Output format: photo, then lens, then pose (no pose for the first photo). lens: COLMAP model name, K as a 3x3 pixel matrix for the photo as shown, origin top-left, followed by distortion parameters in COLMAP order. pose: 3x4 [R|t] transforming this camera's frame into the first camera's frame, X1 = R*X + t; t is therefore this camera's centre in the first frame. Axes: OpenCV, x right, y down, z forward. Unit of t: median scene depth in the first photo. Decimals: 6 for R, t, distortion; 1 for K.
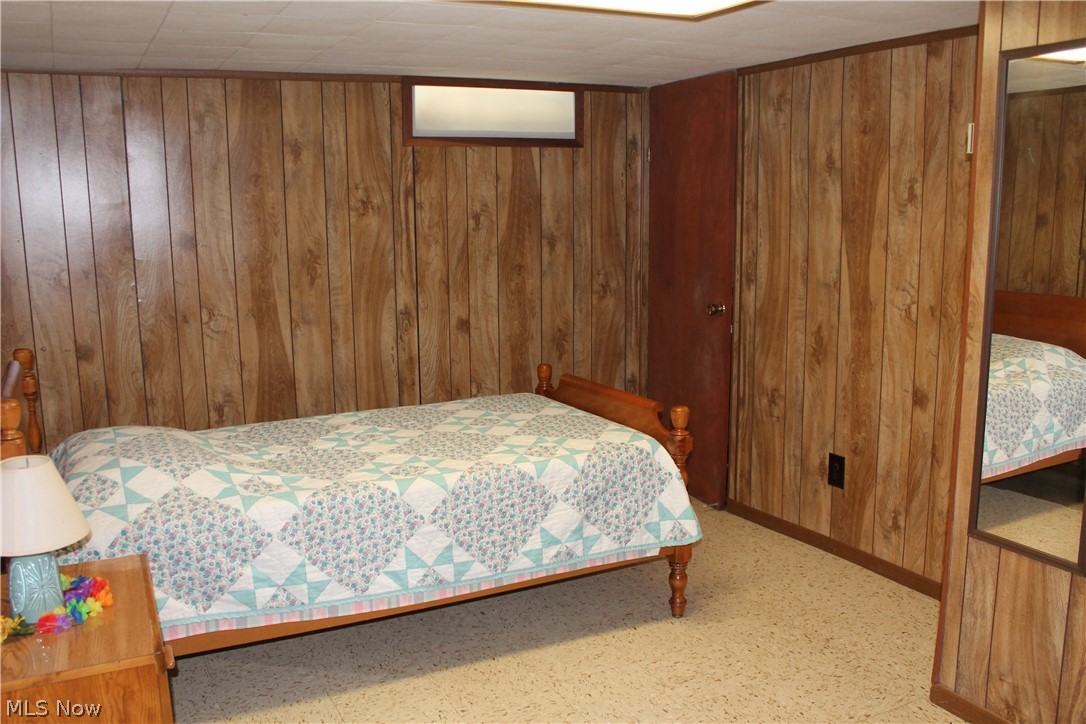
lens RADIAL K [[947.6, 0, 544.5], [0, 947.6, 363.5], [0, 0, 1]] dist [-0.145968, 0.116443]
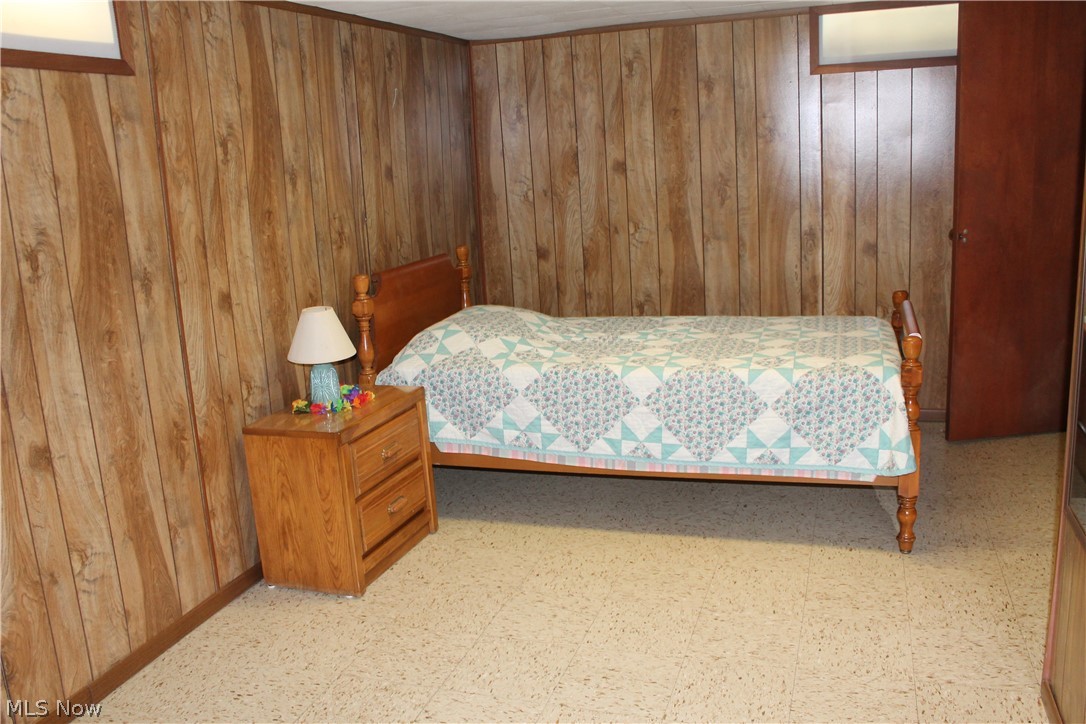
lens RADIAL K [[947.6, 0, 545.5], [0, 947.6, 363.2], [0, 0, 1]] dist [-0.145968, 0.116443]
pose [[0.708230, 0.127192, -0.694430, 0.452727], [-0.070643, 0.991468, 0.109551, -0.004166], [0.702439, -0.028530, 0.711172, 0.046989]]
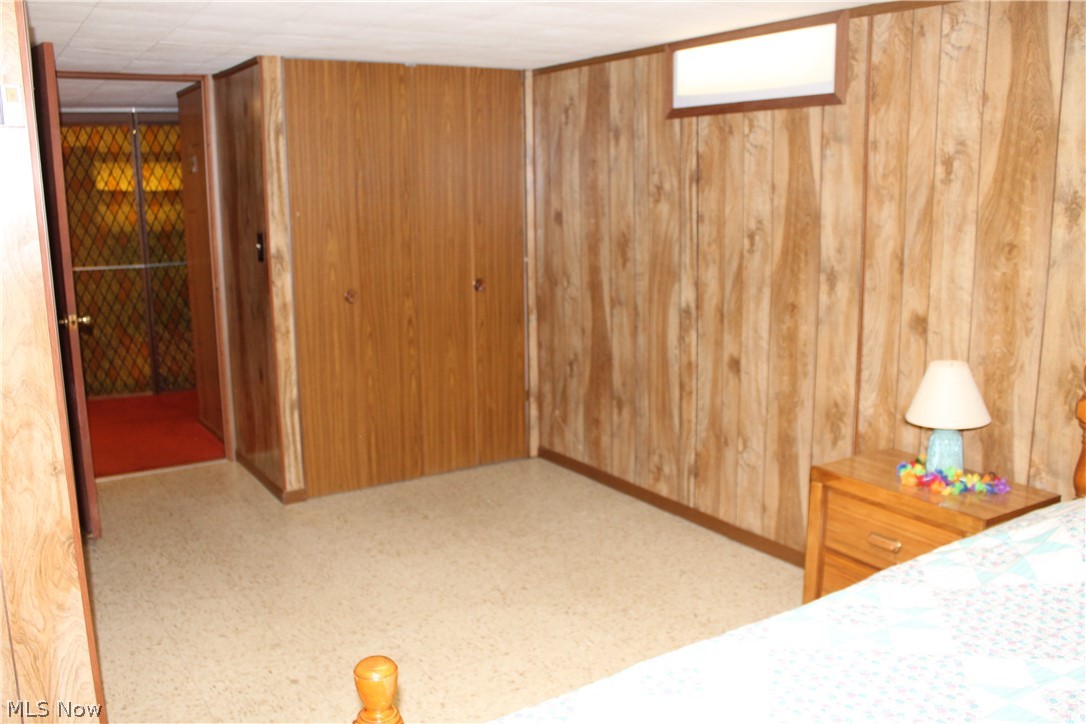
lens RADIAL K [[947.6, 0, 540.4], [0, 947.6, 361.1], [0, 0, 1]] dist [-0.145968, 0.116443]
pose [[-0.995067, 0.039781, -0.090876, -0.254119], [0.005836, 0.937962, 0.346688, -0.360560], [0.099030, 0.344447, -0.933568, 2.106801]]
